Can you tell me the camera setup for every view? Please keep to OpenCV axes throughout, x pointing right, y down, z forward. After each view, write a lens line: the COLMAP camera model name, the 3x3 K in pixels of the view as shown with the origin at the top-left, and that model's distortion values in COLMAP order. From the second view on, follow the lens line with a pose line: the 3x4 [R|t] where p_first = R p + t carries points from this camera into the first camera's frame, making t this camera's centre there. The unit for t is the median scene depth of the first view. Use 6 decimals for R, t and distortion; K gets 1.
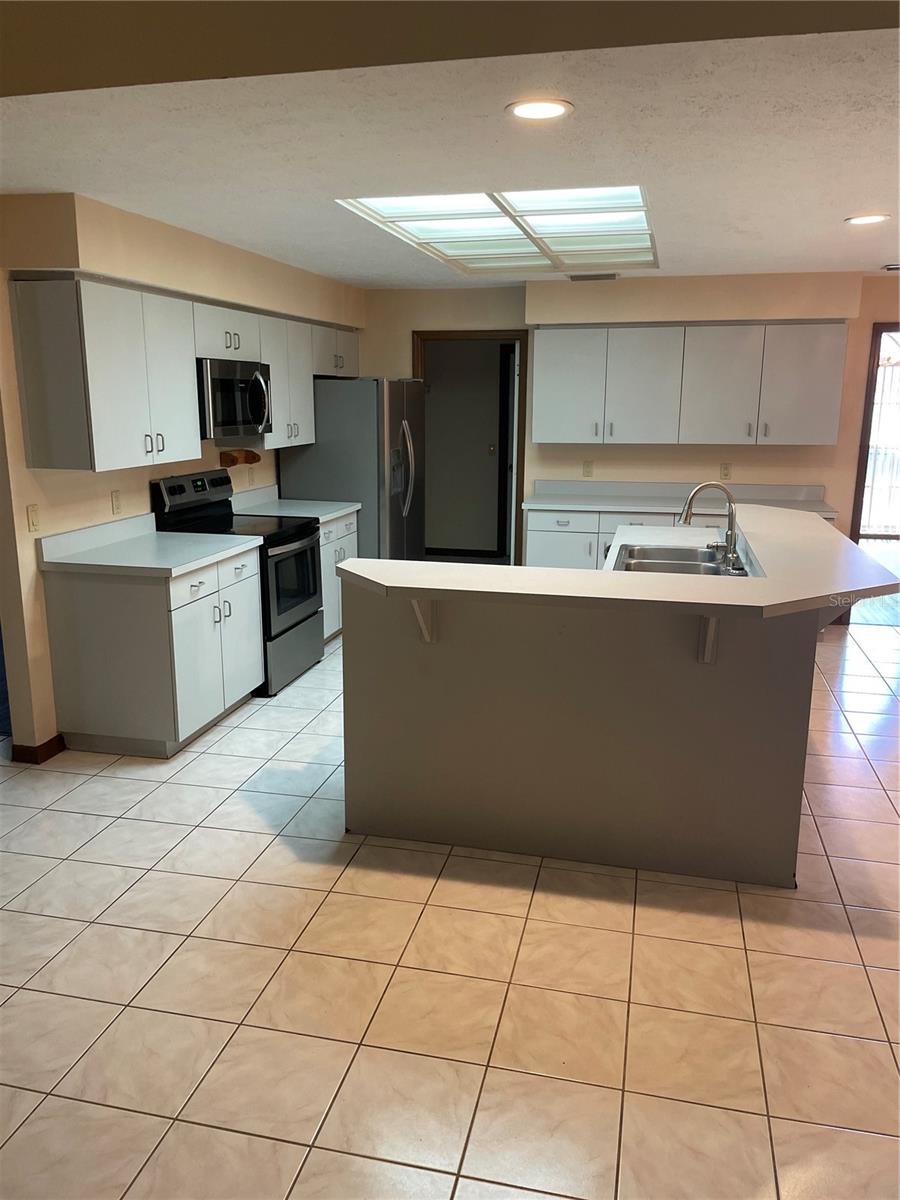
lens RADIAL K [[909.9, 0, 449.2], [0, 909.9, 602.7], [0, 0, 1]] dist [-0.003708, -0.007637]
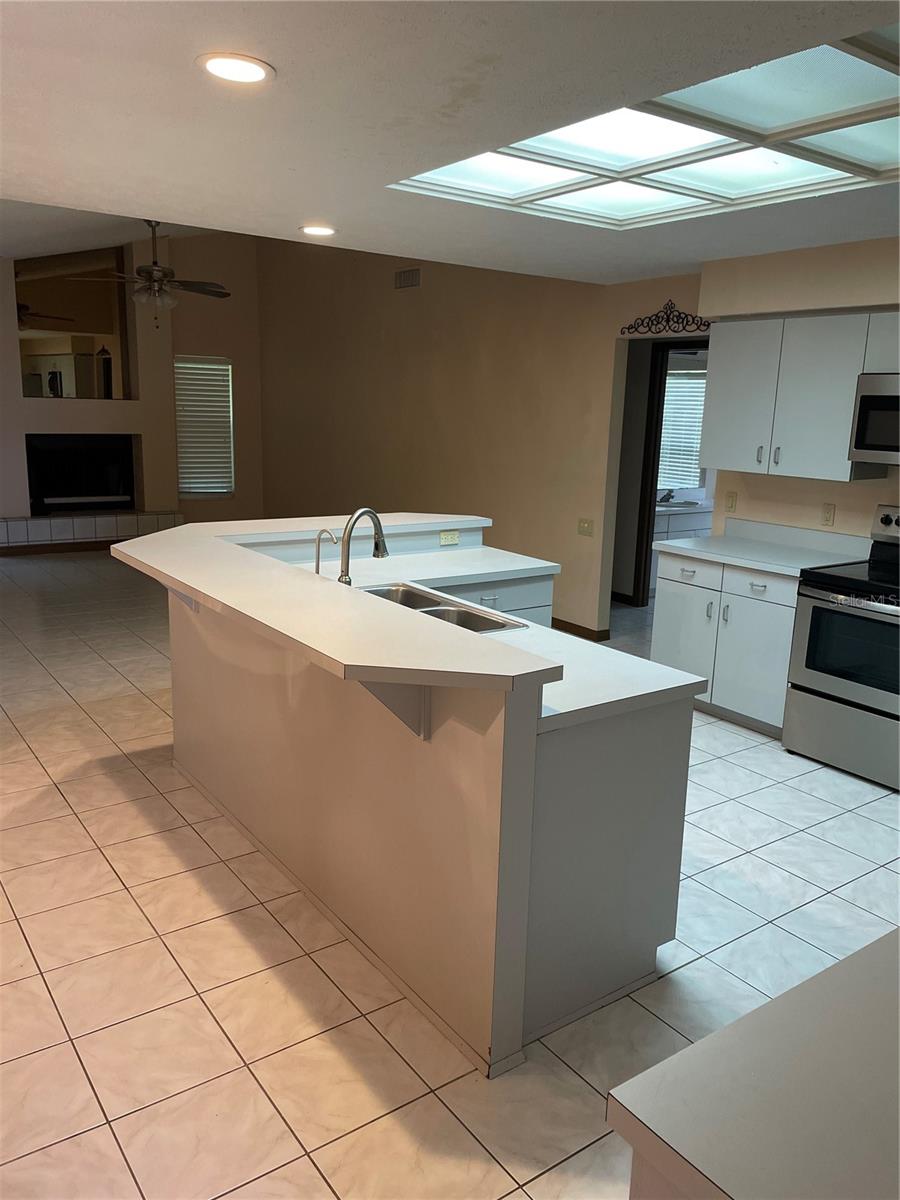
lens RADIAL K [[909.9, 0, 448.0], [0, 909.9, 597.8], [0, 0, 1]] dist [-0.003708, -0.007637]
pose [[0.750481, 0.165120, -0.639932, 0.065841], [-0.177205, 0.983105, 0.045850, -0.009231], [0.636692, 0.078989, 0.767062, 0.039568]]
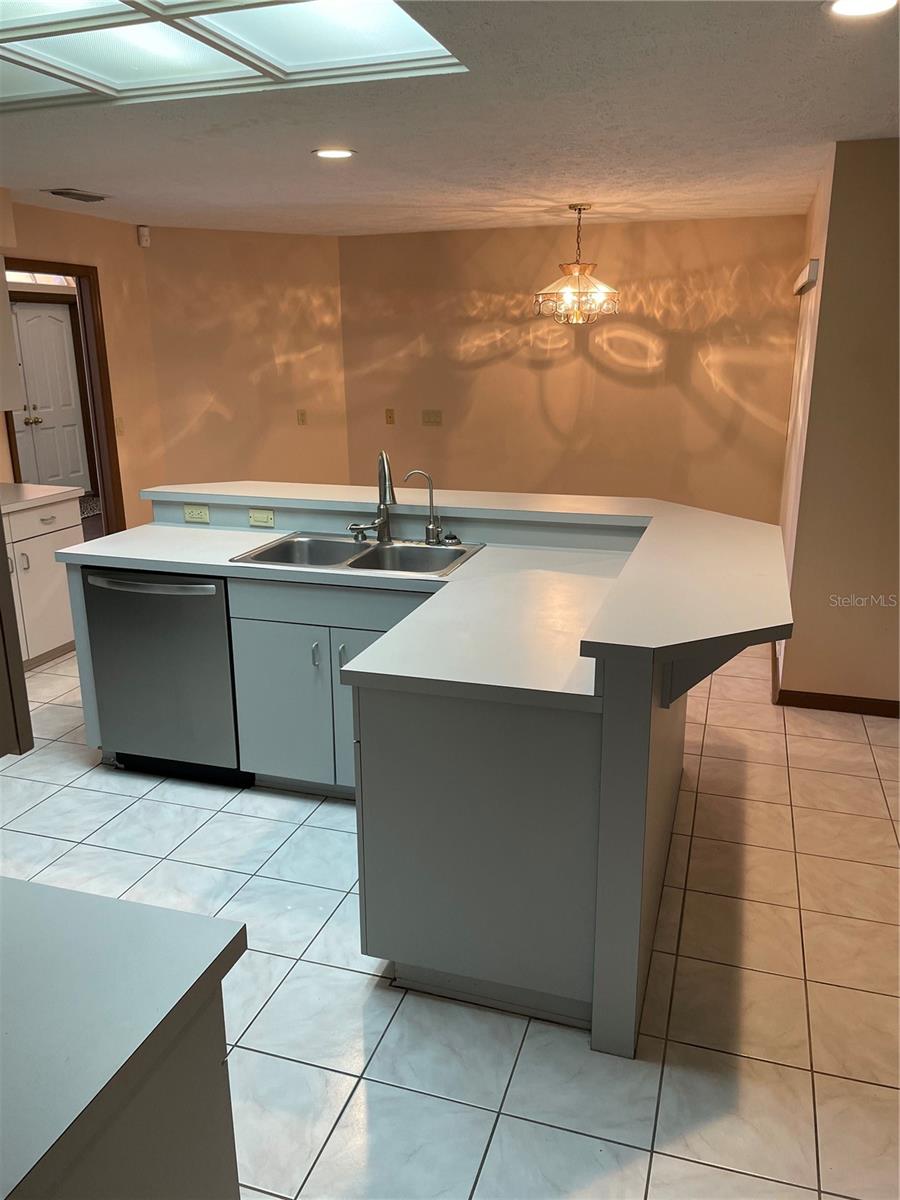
lens RADIAL K [[909.9, 0, 451.9], [0, 909.9, 596.3], [0, 0, 1]] dist [-0.003708, -0.007637]
pose [[0.074469, -0.279070, 0.957379, -0.711038], [0.225264, 0.939937, 0.256464, -0.267433], [-0.971448, 0.196565, 0.132861, 1.085583]]
